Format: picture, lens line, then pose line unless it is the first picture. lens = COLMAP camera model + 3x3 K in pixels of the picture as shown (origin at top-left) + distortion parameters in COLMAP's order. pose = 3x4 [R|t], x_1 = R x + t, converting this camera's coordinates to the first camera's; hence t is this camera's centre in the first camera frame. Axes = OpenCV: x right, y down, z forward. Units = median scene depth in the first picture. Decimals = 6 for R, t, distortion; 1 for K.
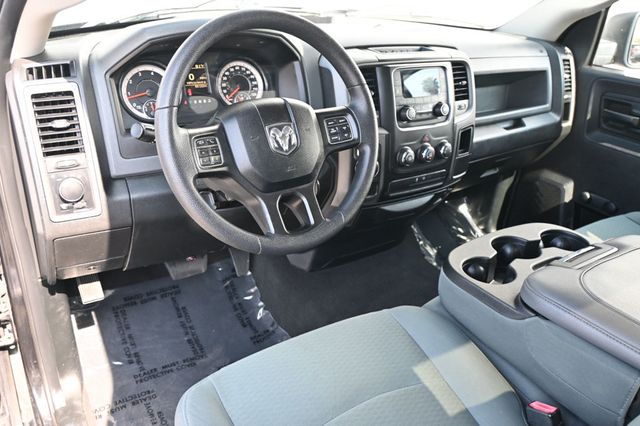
lens RADIAL K [[510.9, 0, 320.0], [0, 510.9, 213.0], [0, 0, 1]] dist [0.000109, -0.002939]
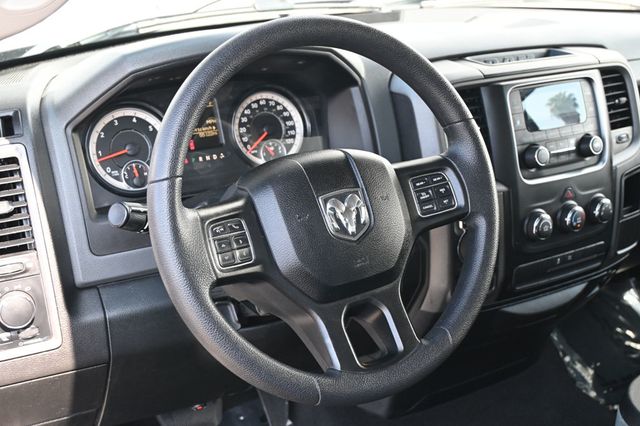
lens RADIAL K [[809.9, 0, 320.0], [0, 809.9, 213.0], [0, 0, 1]] dist [0.014125, 0.015075]
pose [[0.995930, -0.053121, -0.072811, -0.025511], [0.044367, 0.992142, -0.116988, -0.025837], [0.078453, 0.113281, 0.990461, 0.013374]]
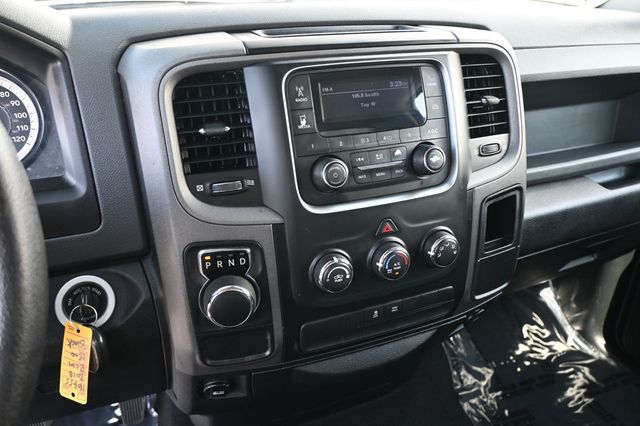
lens RADIAL K [[484.0, 0, 320.0], [0, 484.0, 213.0], [0, 0, 1]] dist [0.001328, 0.004320]
pose [[0.973452, 0.009423, -0.228699, 0.295547], [-0.021242, 0.998559, -0.049272, -0.163253], [0.227905, 0.052822, 0.972249, 0.700463]]
